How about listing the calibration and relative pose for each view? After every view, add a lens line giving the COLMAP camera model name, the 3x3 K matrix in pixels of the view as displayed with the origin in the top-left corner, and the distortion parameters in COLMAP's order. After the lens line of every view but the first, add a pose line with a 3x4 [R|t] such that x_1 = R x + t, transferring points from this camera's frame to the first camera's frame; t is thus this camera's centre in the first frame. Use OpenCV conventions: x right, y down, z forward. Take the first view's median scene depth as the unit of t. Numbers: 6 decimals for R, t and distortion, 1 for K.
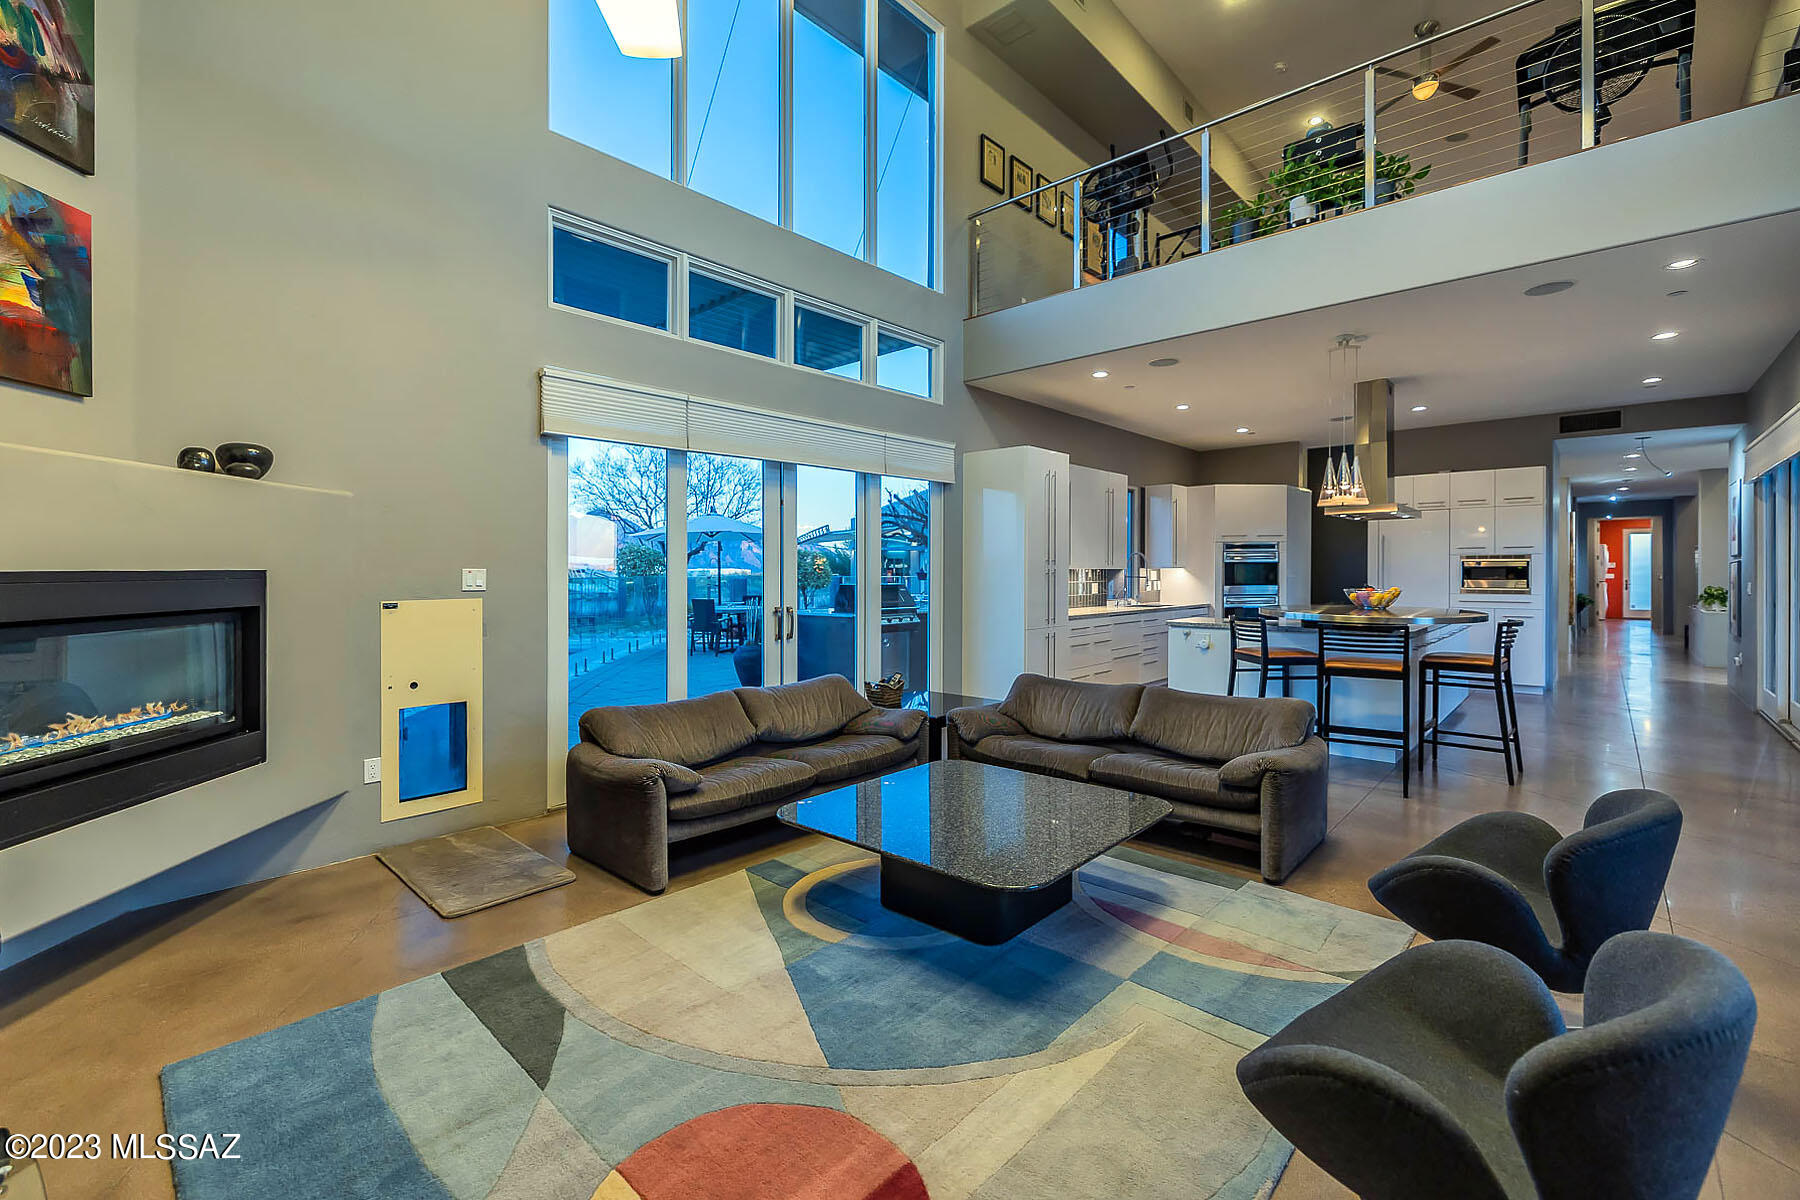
lens RADIAL K [[784.3, 0, 879.8], [0, 784.3, 581.3], [0, 0, 1]] dist [0.000183, -0.000312]
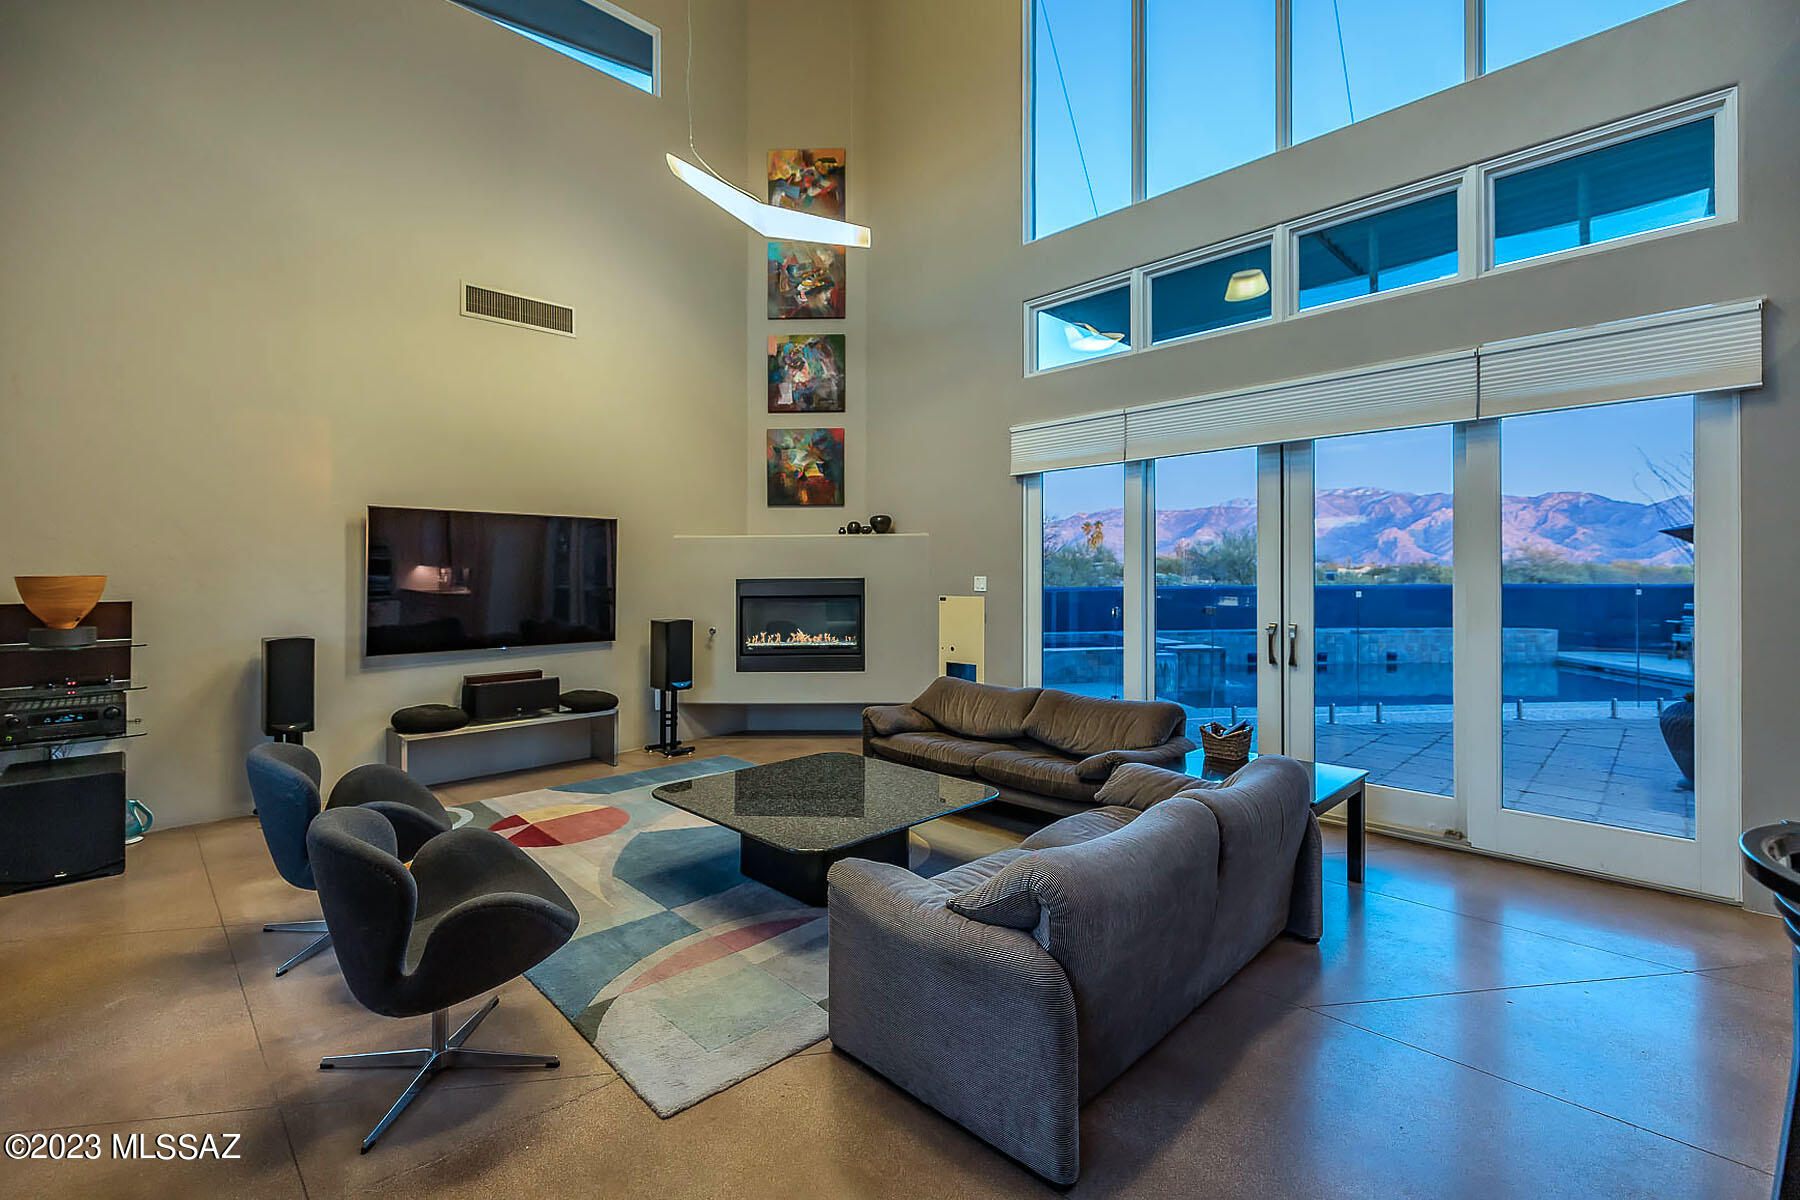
lens RADIAL K [[784.3, 0, 879.8], [0, 784.3, 581.3], [0, 0, 1]] dist [0.000183, -0.000312]
pose [[-0.051966, 0.008900, -0.998609, 1.098600], [-0.010118, 0.999904, 0.009438, -0.021878], [0.998598, 0.010594, -0.051871, 0.997127]]
